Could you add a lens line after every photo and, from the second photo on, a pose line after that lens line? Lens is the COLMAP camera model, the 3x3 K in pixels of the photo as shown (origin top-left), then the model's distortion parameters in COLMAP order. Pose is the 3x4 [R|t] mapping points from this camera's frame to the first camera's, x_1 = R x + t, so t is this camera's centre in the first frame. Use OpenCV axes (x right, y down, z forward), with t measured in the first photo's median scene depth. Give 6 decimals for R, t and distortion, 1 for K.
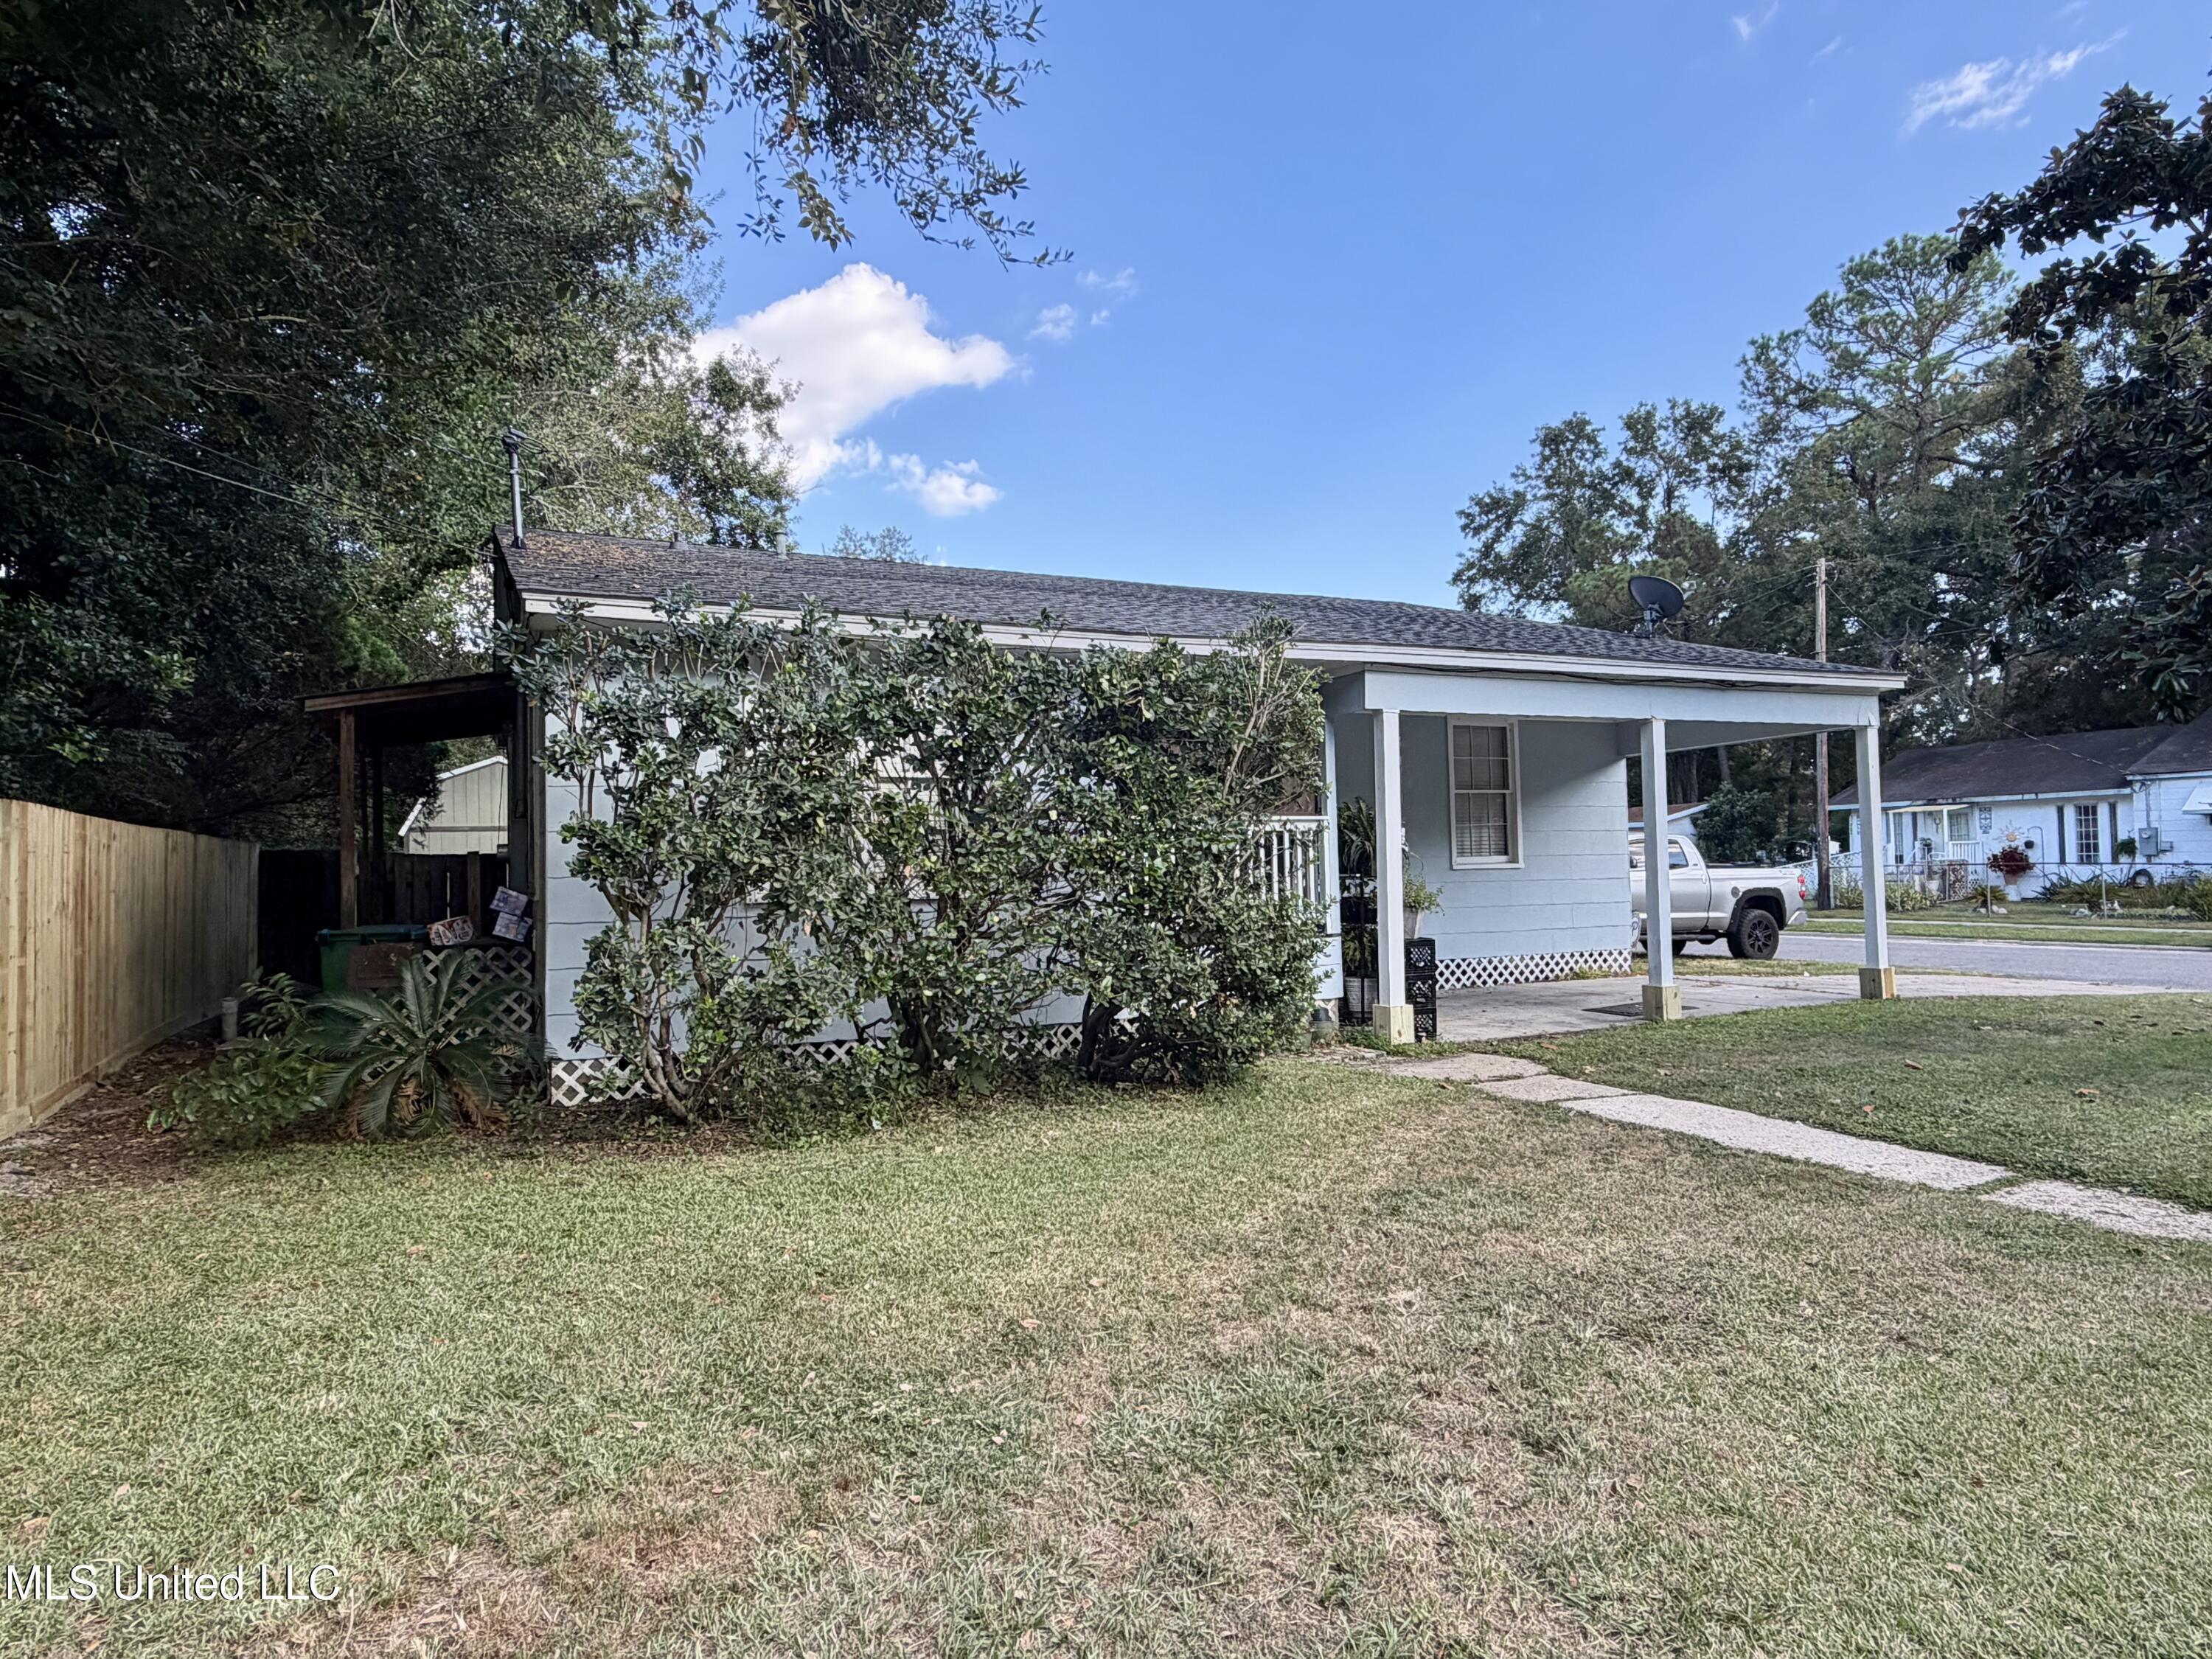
lens RADIAL K [[1296.0, 0, 1105.2], [0, 1296.0, 835.9], [0, 0, 1]] dist [-0.006743, -0.000674]
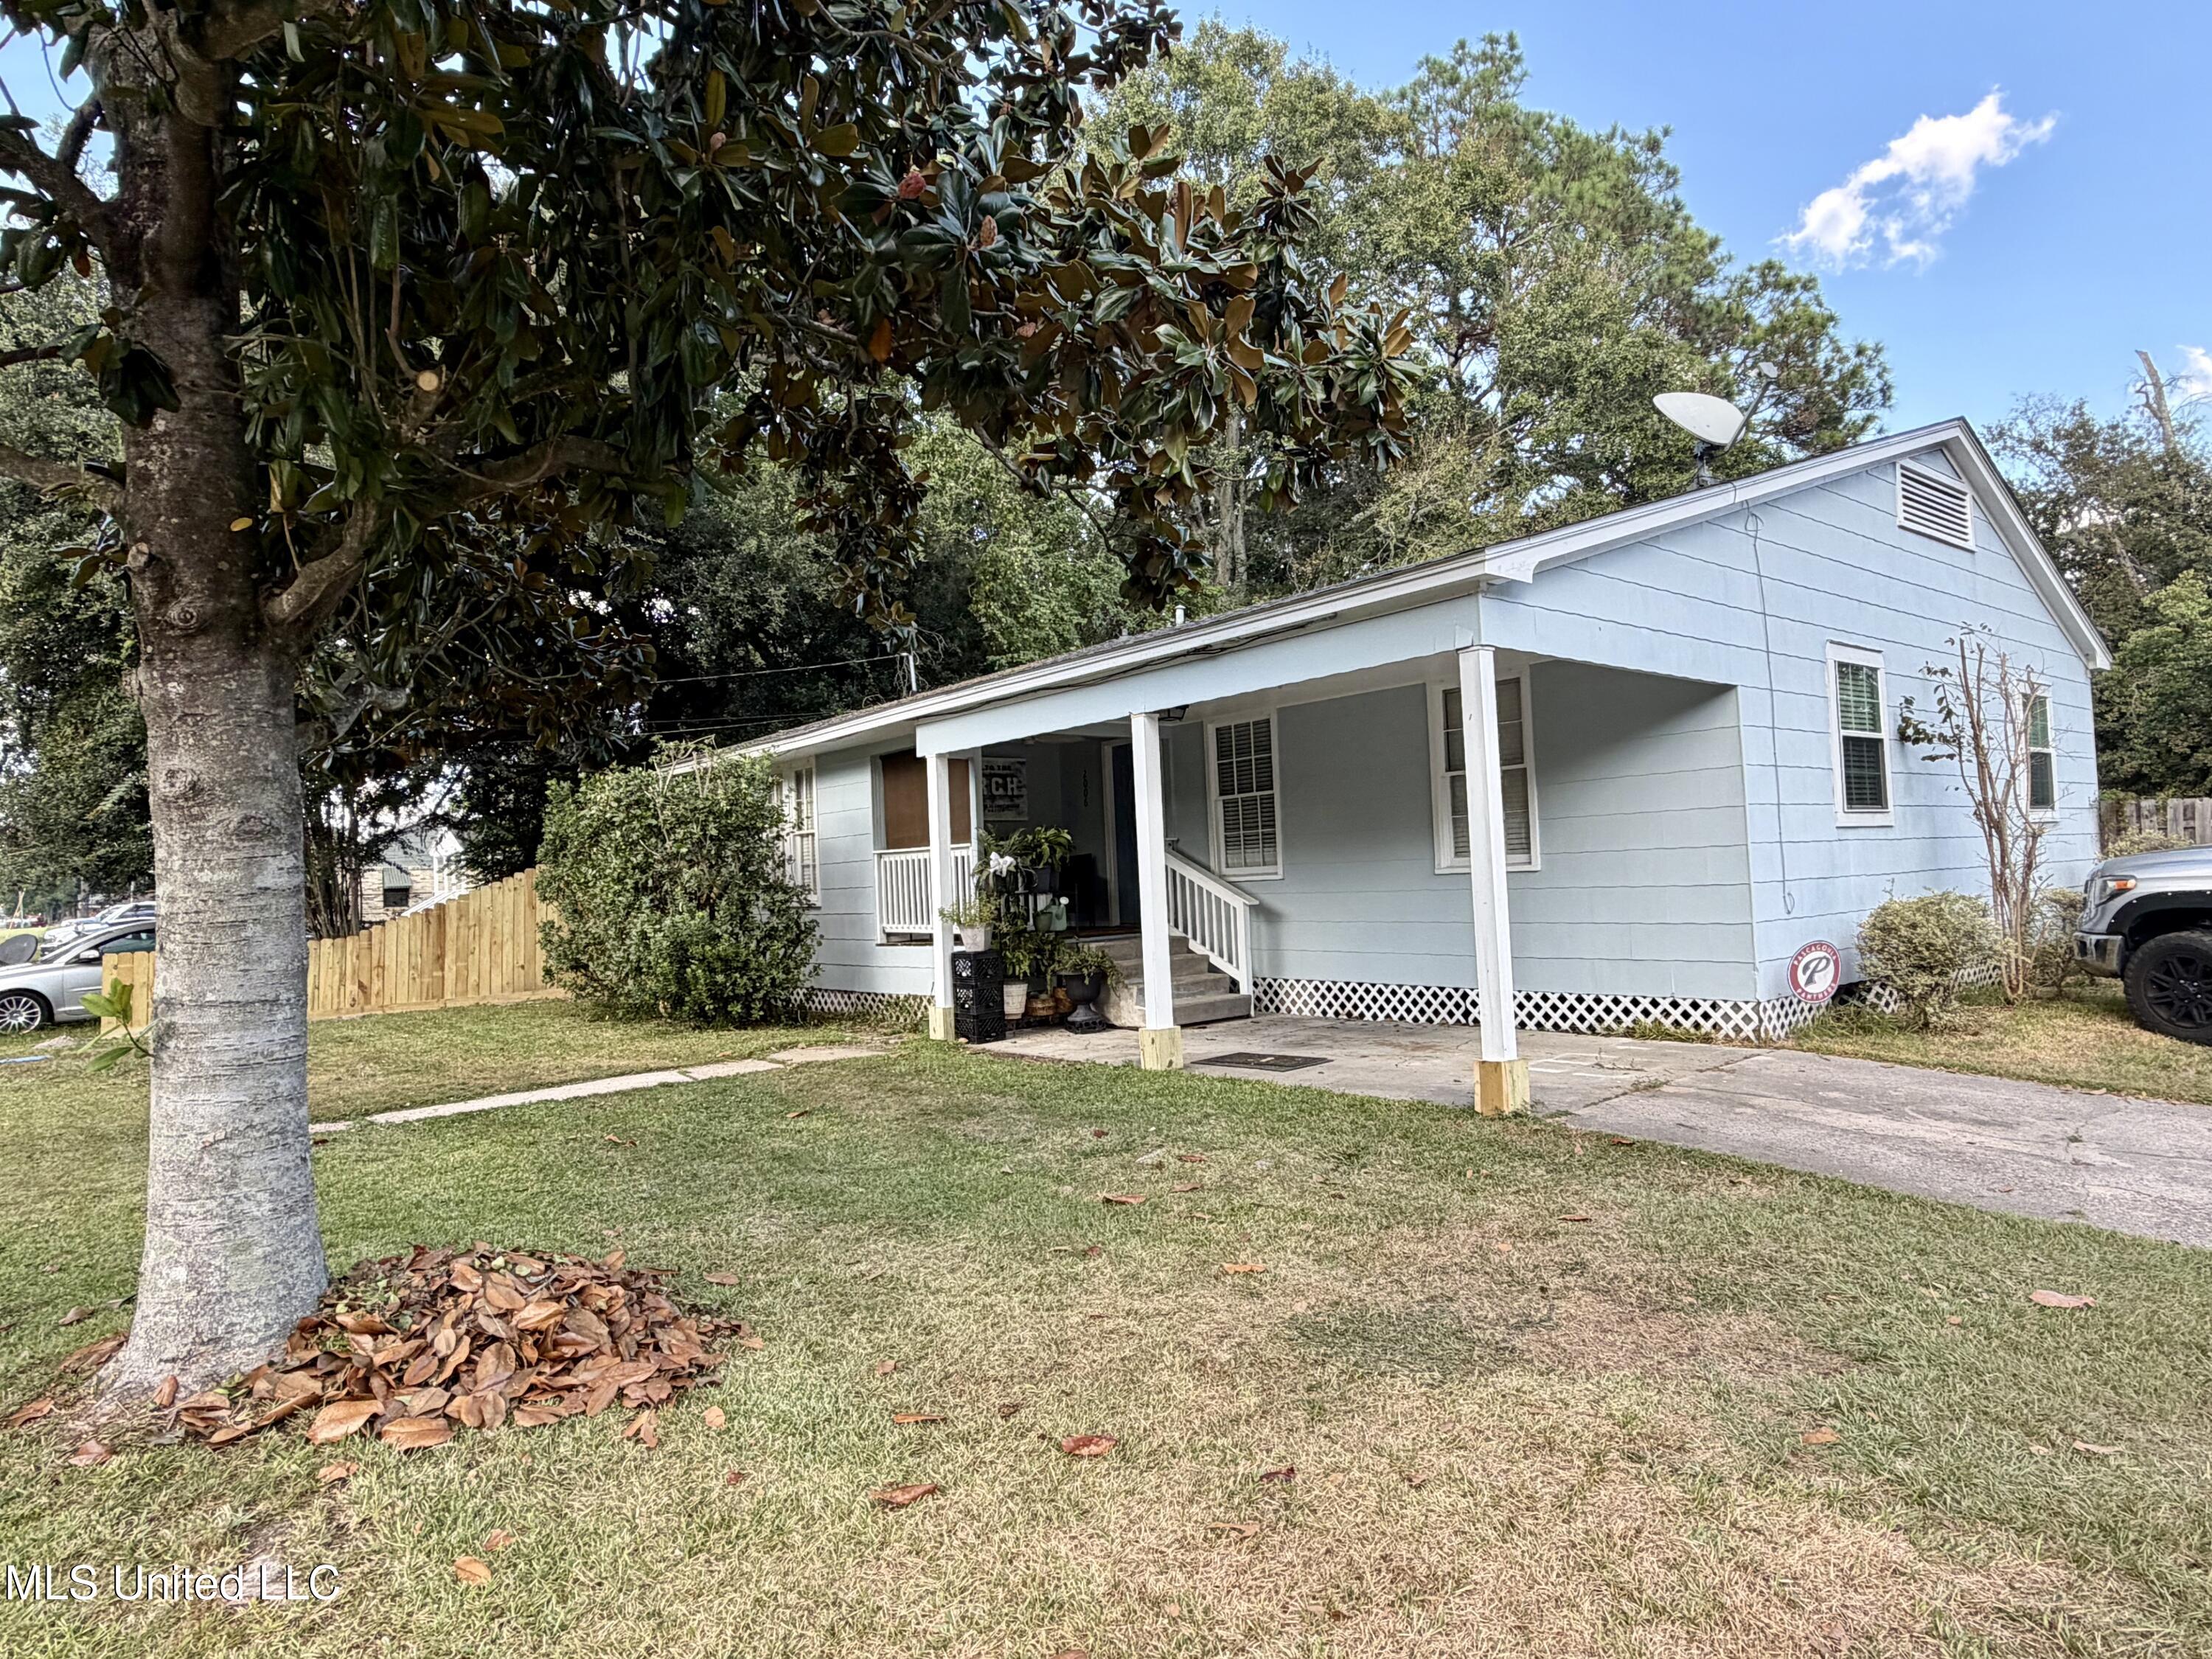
lens RADIAL K [[1296.0, 0, 1105.2], [0, 1296.0, 835.9], [0, 0, 1]] dist [-0.006743, -0.000674]
pose [[0.241472, -0.019502, -0.970212, 0.960271], [0.063132, 0.997996, -0.004348, -0.006507], [0.968352, -0.060202, 0.242219, 0.595448]]
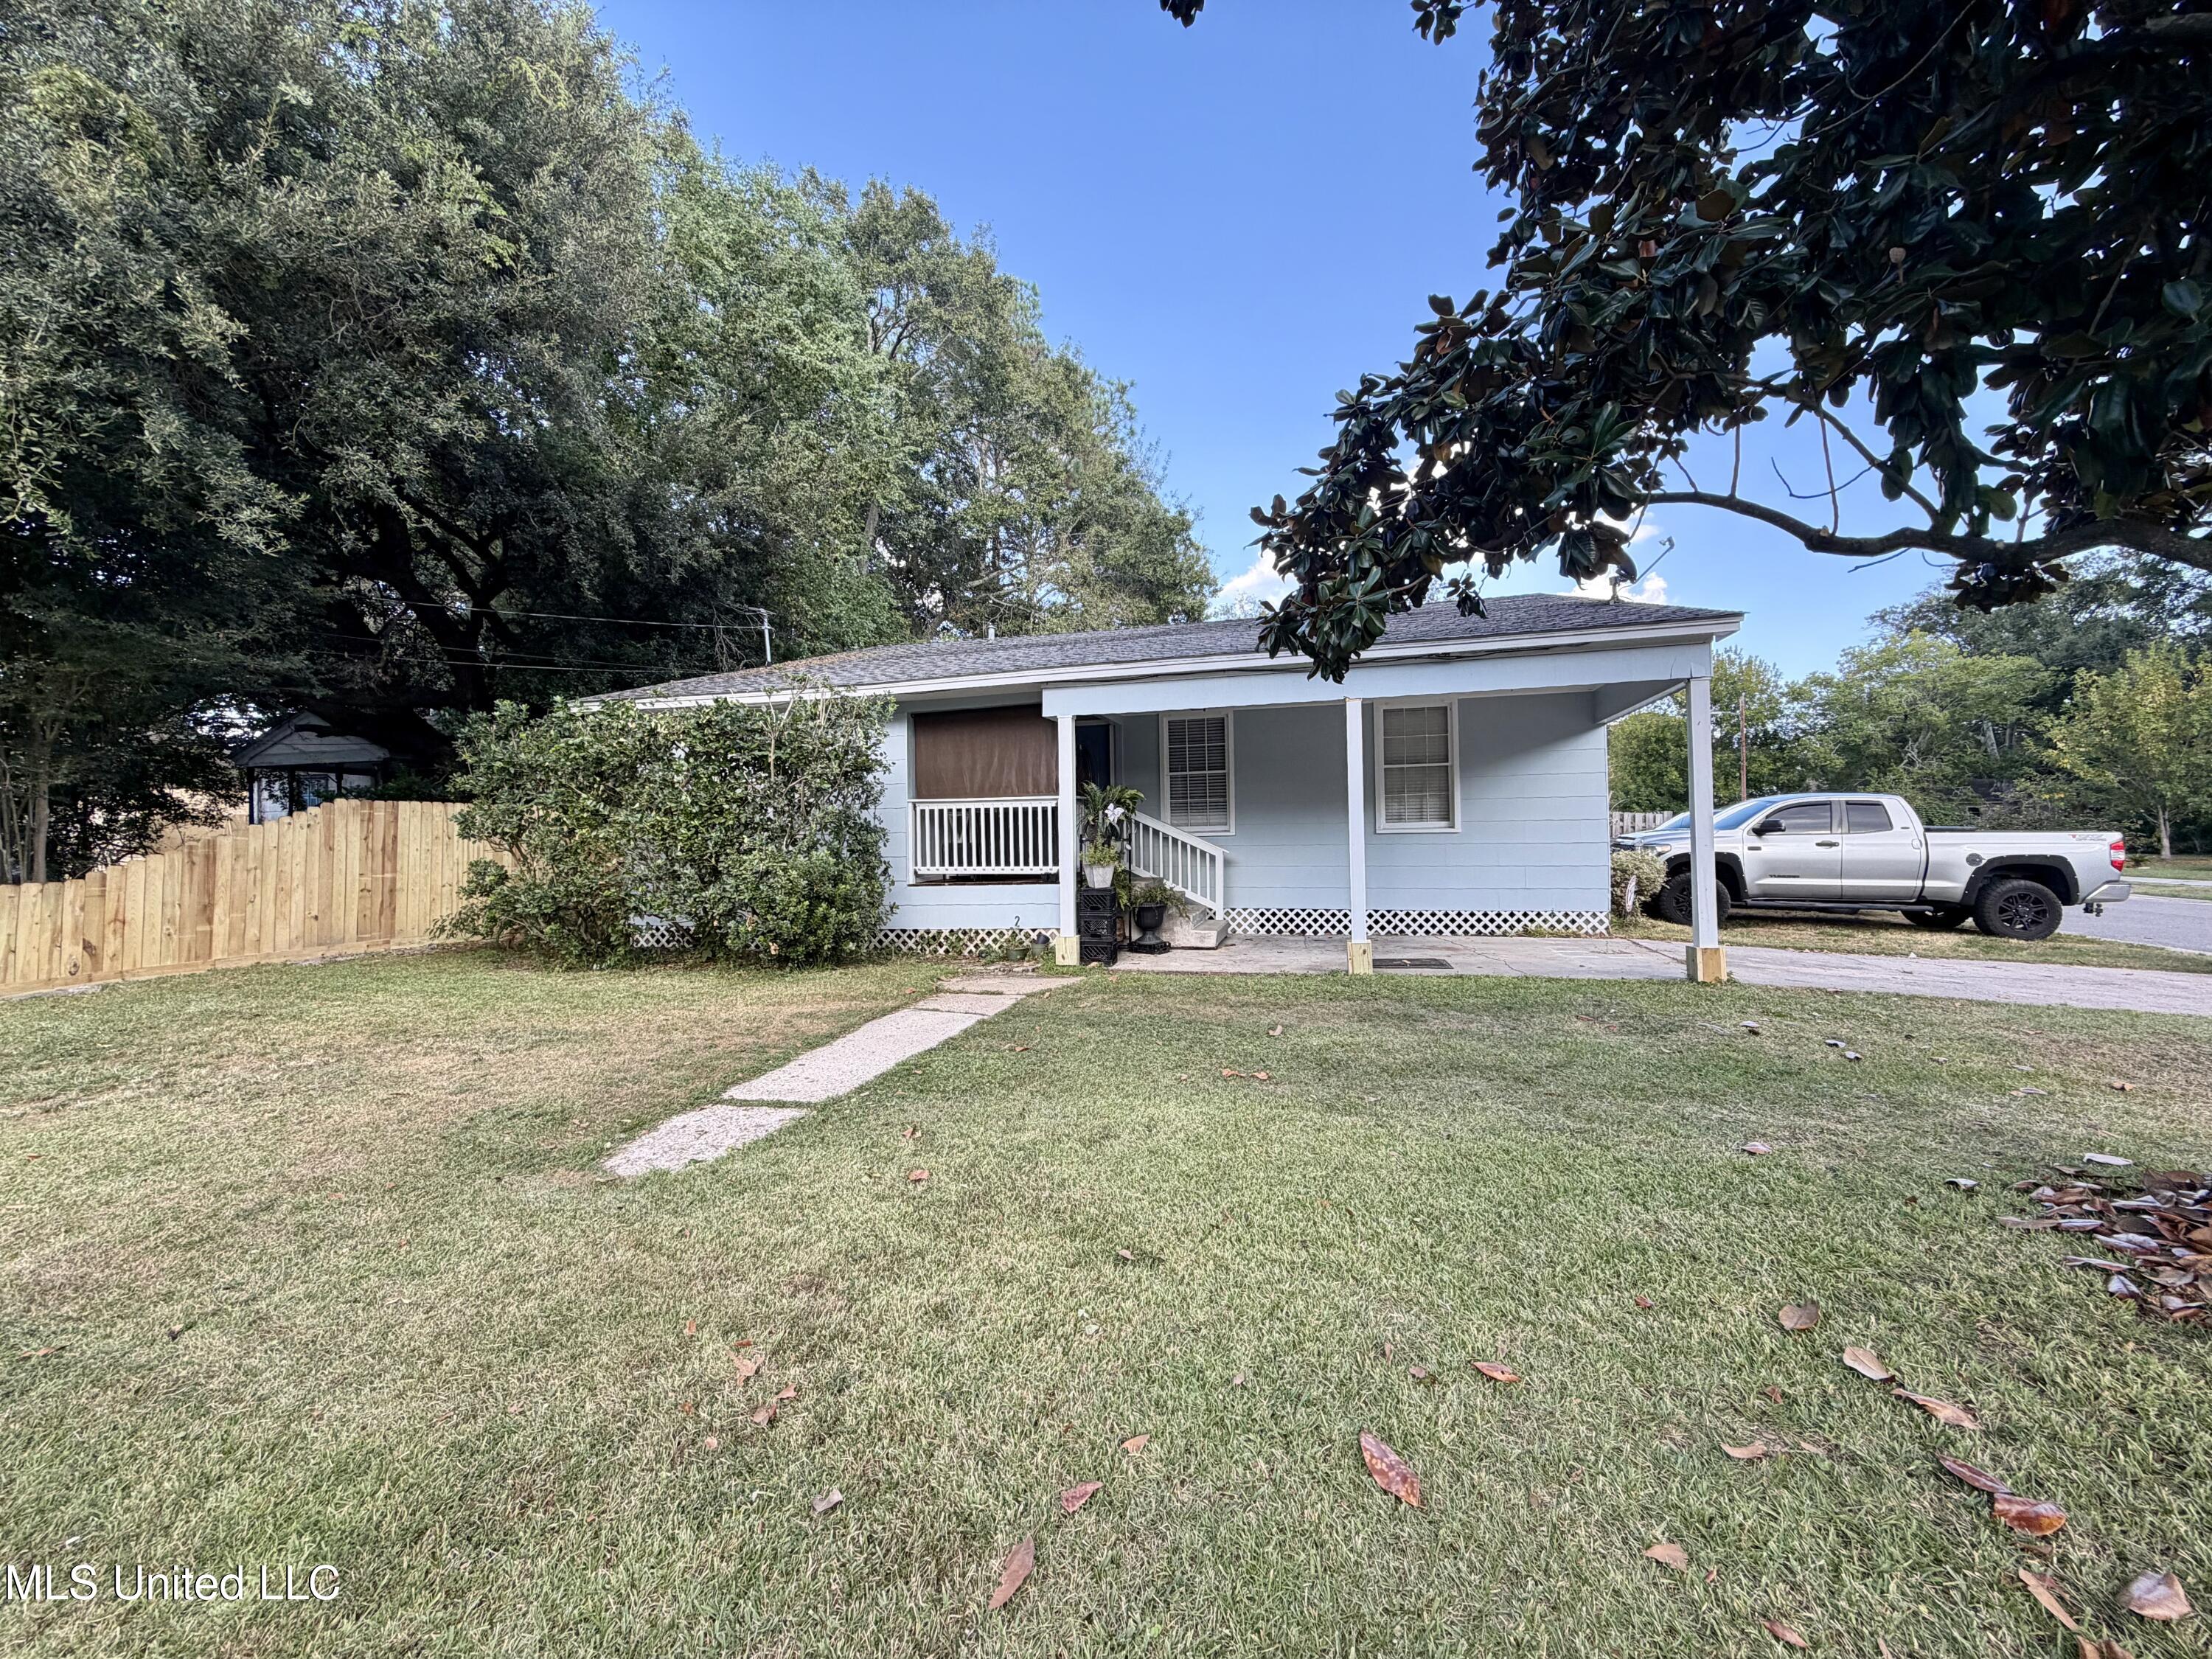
lens RADIAL K [[878.8, 0, 1099.0], [0, 878.8, 830.8], [0, 0, 1]] dist [-0.003559, 0.000312]
pose [[0.757658, 0.004032, -0.652640, 0.579931], [0.016681, 0.999535, 0.025540, -0.001158], [0.652439, -0.030238, 0.757238, 0.226778]]
